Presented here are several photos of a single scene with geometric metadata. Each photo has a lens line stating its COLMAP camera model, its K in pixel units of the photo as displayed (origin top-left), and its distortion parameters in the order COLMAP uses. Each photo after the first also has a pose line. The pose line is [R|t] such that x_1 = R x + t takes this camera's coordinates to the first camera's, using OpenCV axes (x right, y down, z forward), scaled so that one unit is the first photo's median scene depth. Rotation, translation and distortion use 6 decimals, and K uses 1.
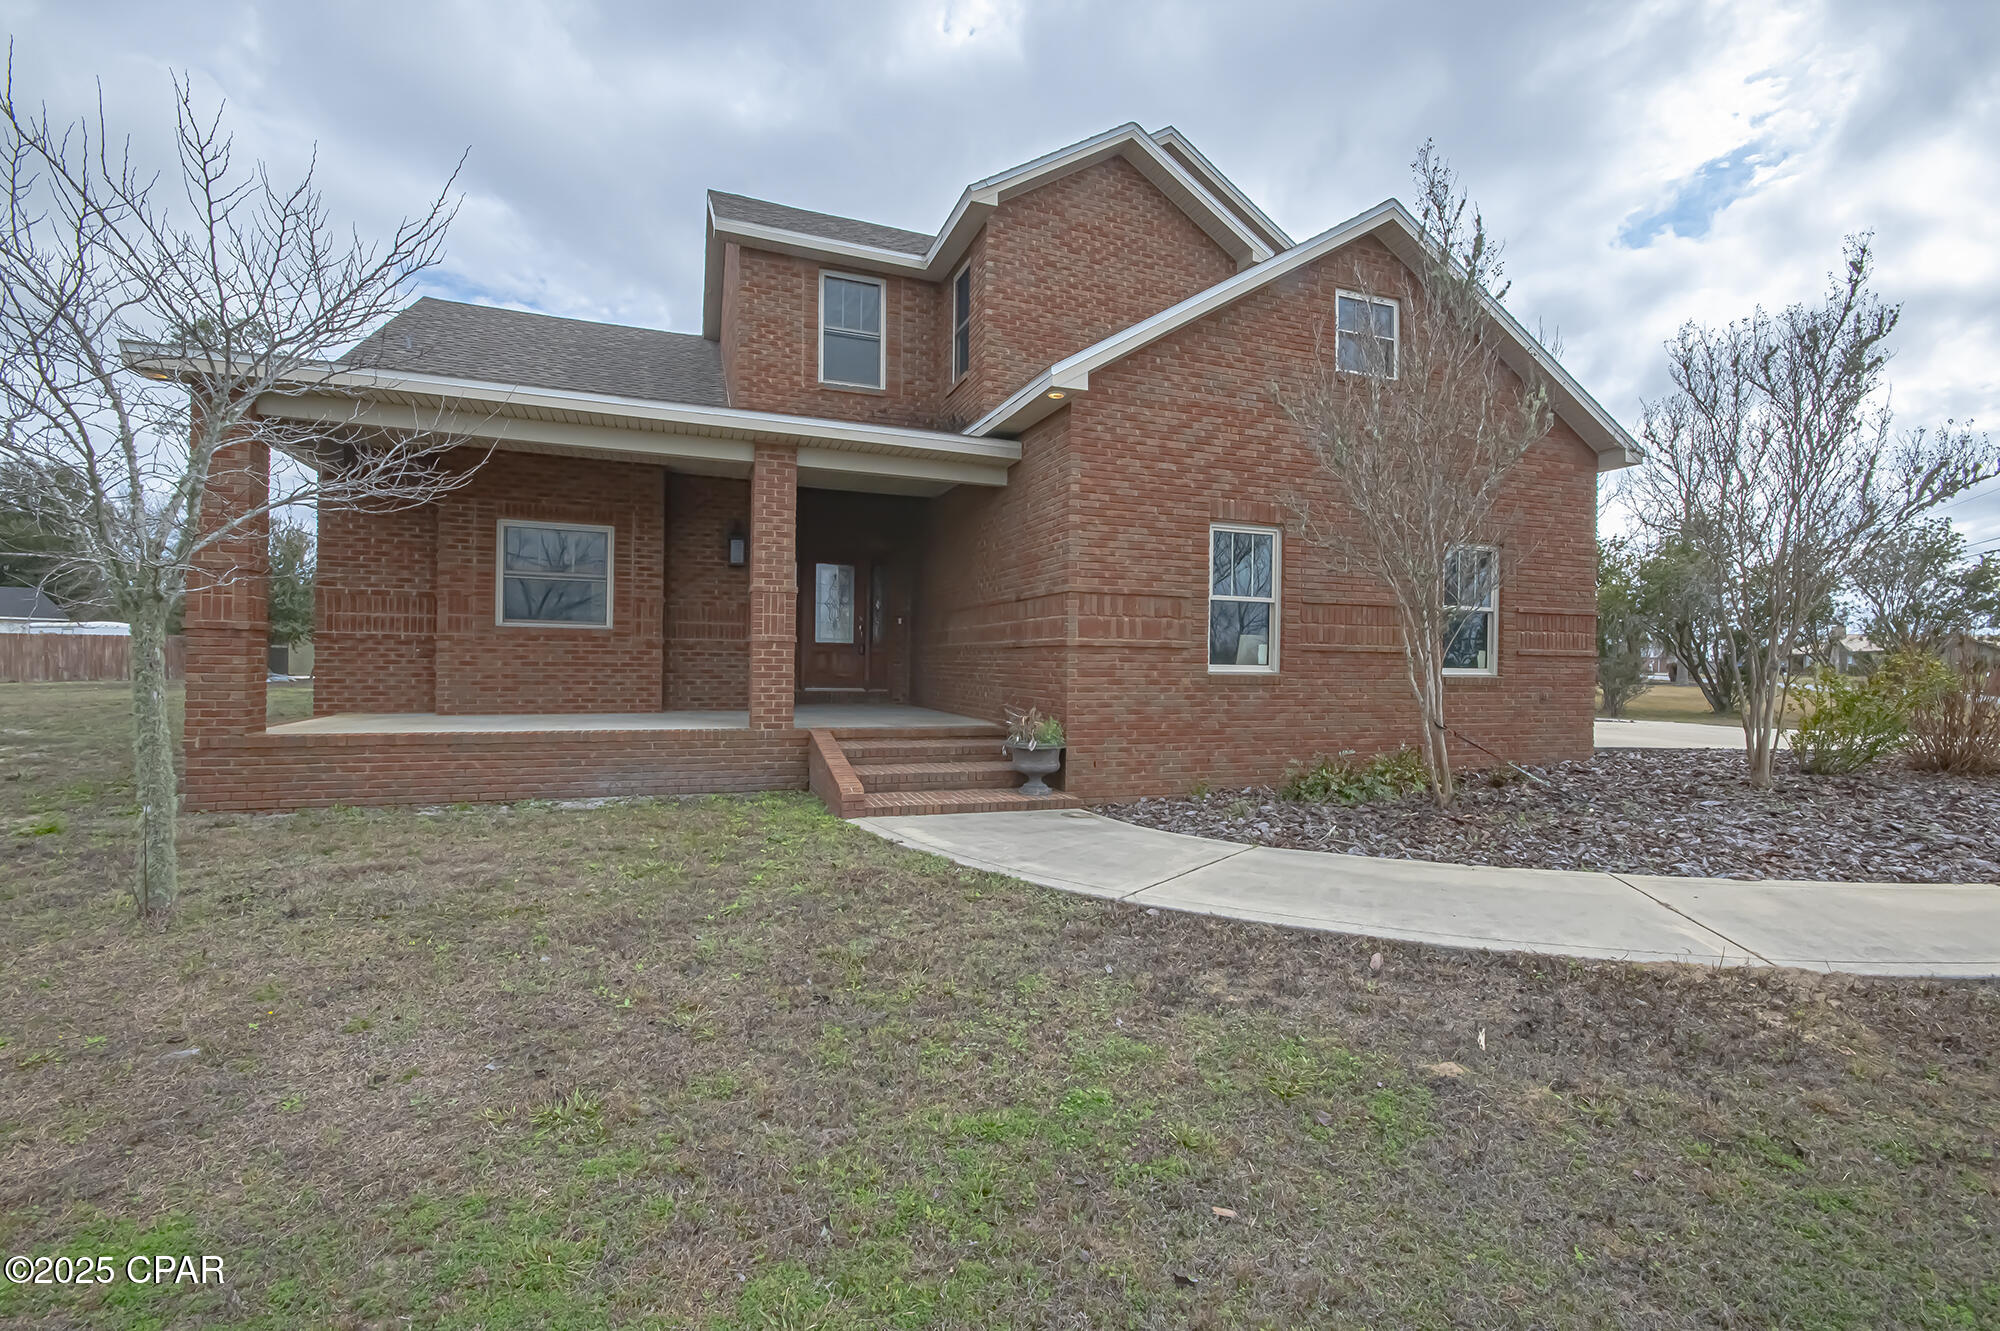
lens RADIAL K [[872.5, 0, 1005.2], [0, 872.5, 661.1], [0, 0, 1]] dist [0.003264, 0.000567]
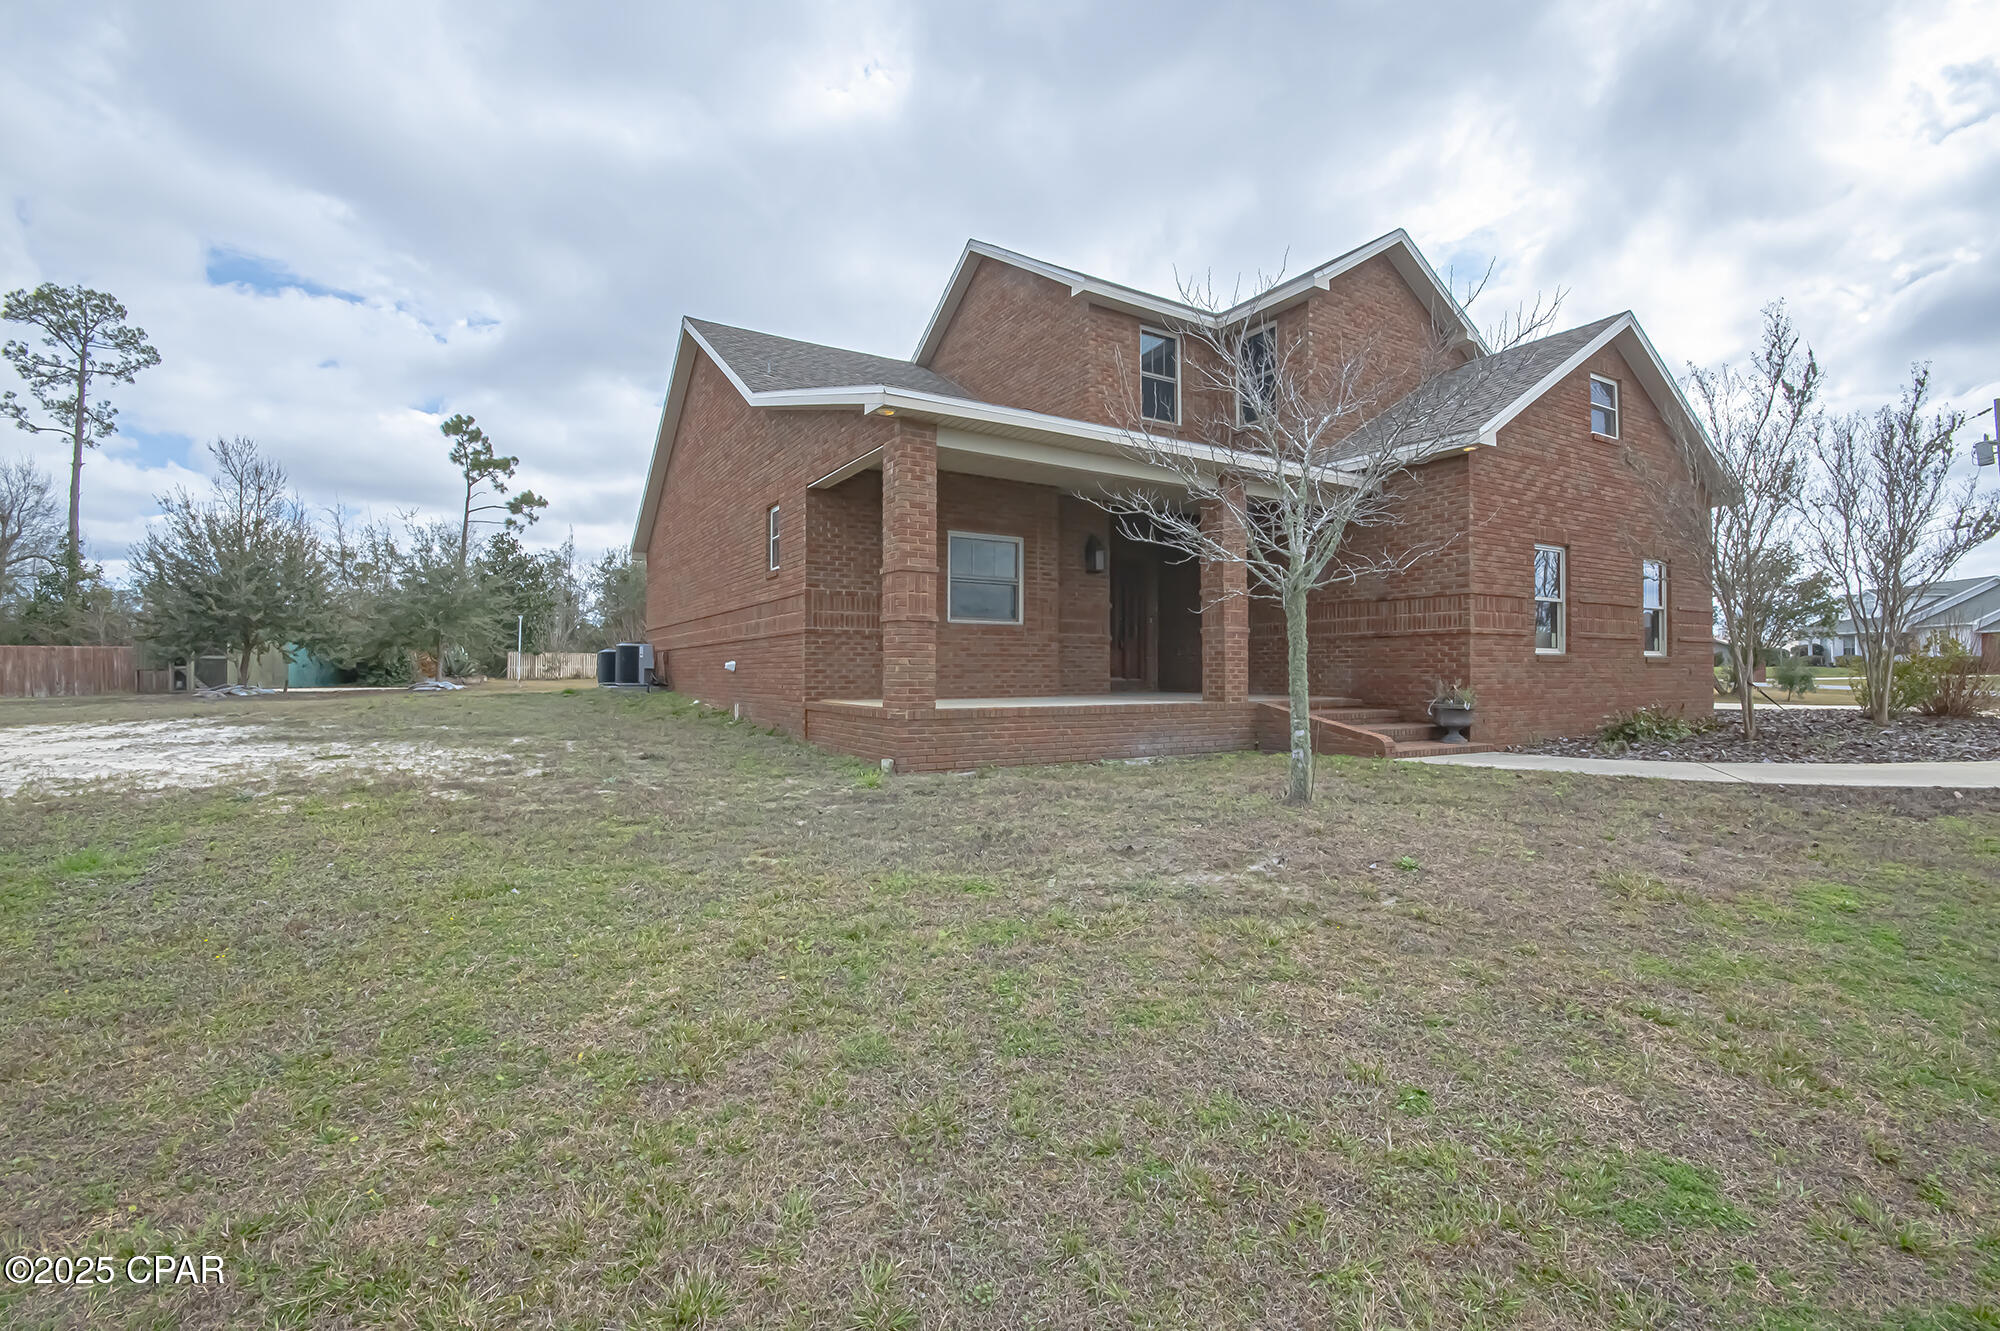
lens RADIAL K [[869.8, 0, 1006.7], [0, 869.8, 661.1], [0, 0, 1]] dist [-0.001839, -0.000317]
pose [[0.982281, -0.011831, 0.187038, -0.815818], [0.013601, 0.999874, -0.008184, 0.024373], [-0.186918, 0.010583, 0.982318, -0.168886]]
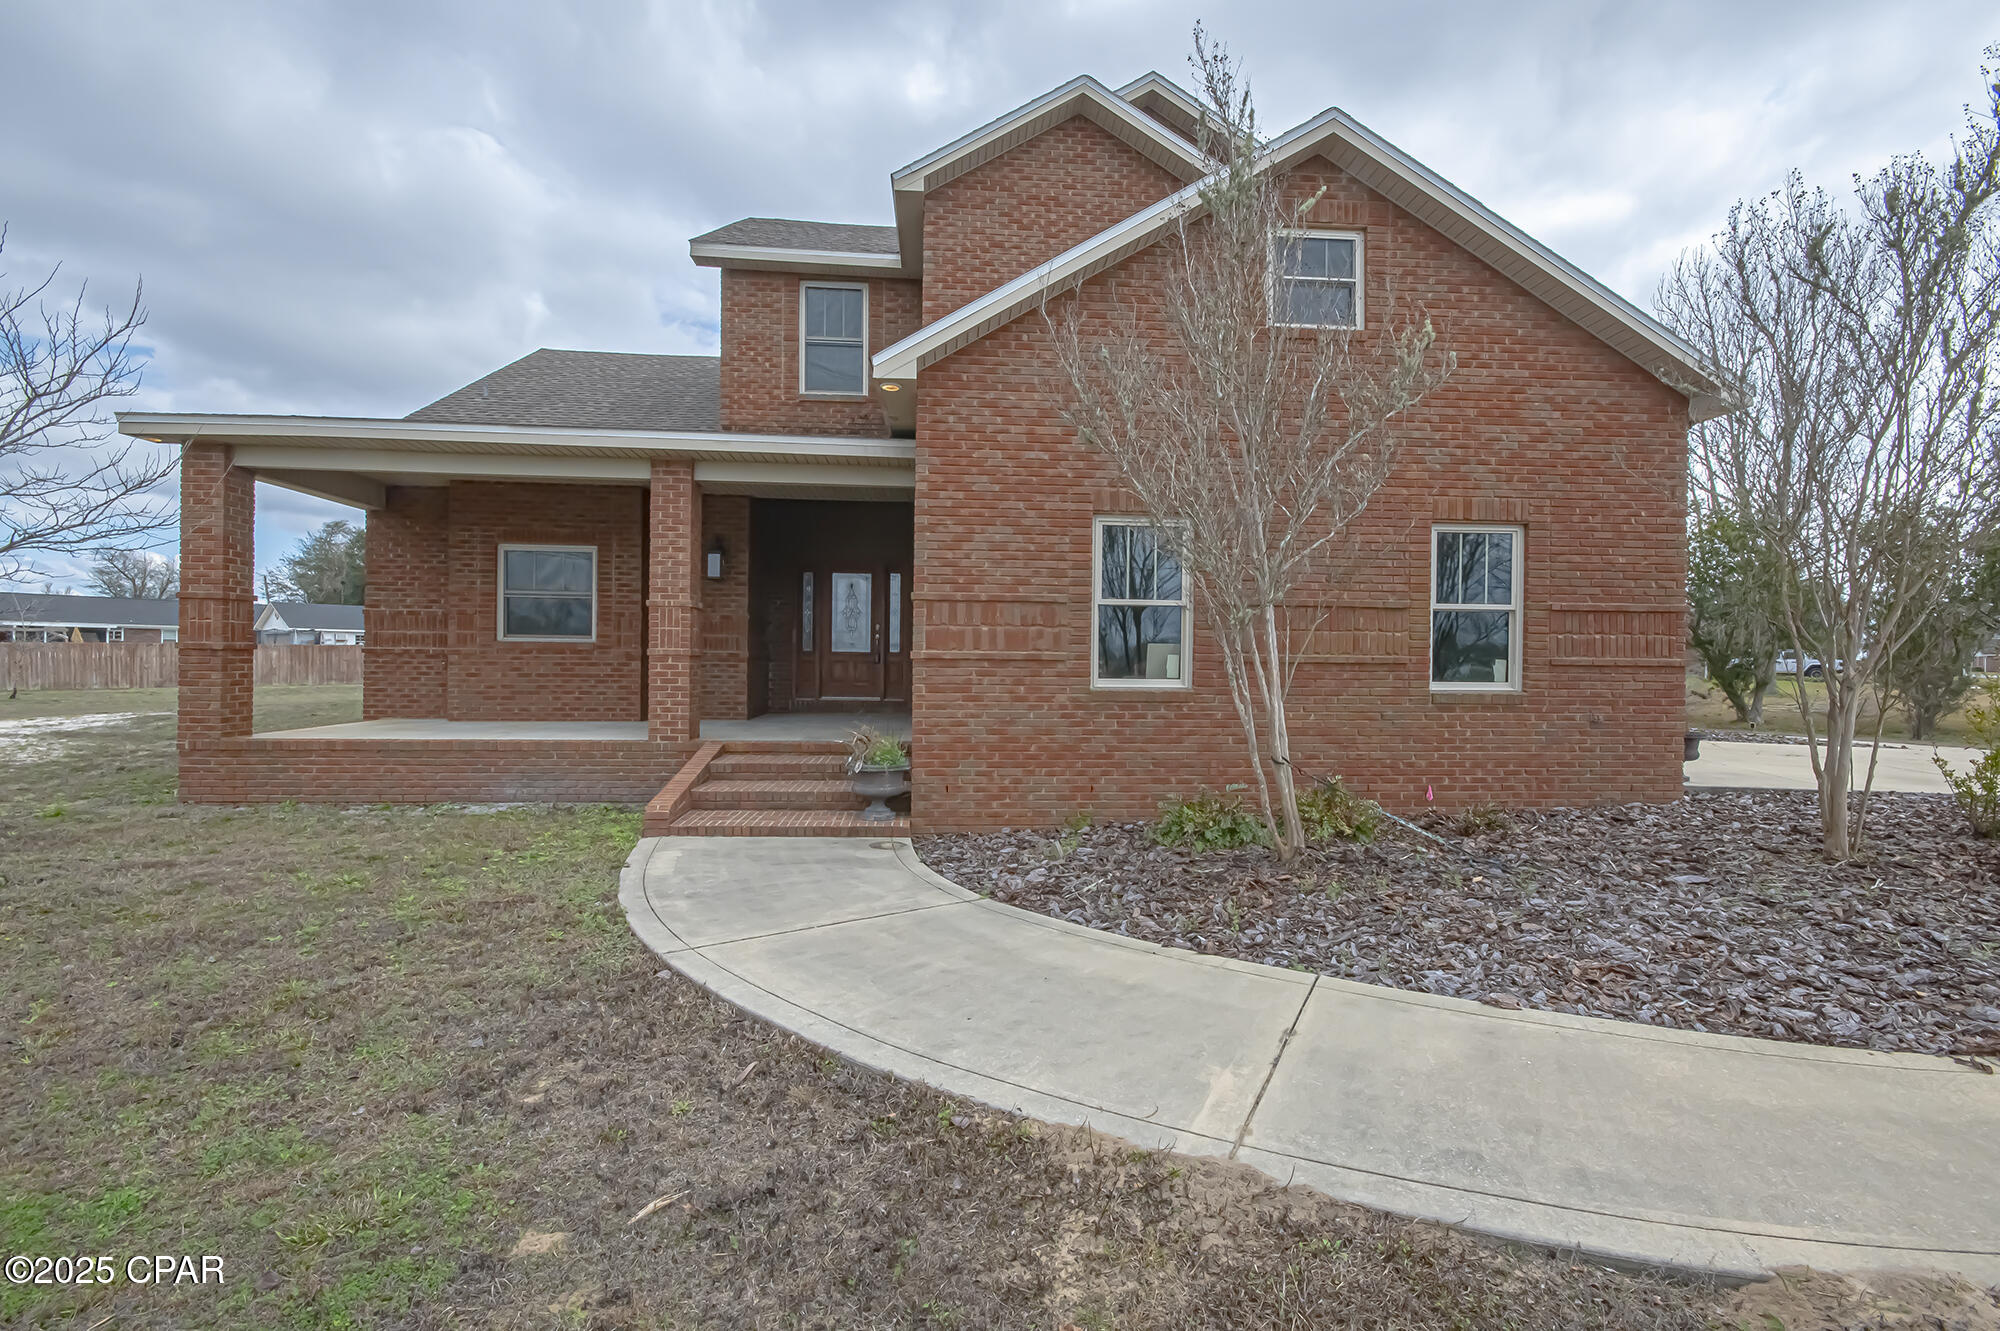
lens RADIAL K [[872.5, 0, 1005.2], [0, 872.5, 661.1], [0, 0, 1]] dist [0.003264, 0.000567]
pose [[0.959952, -0.003450, -0.280143, 0.388301], [0.003010, 0.999993, -0.002001, -0.012003], [0.280148, 0.001078, 0.959956, 0.134962]]
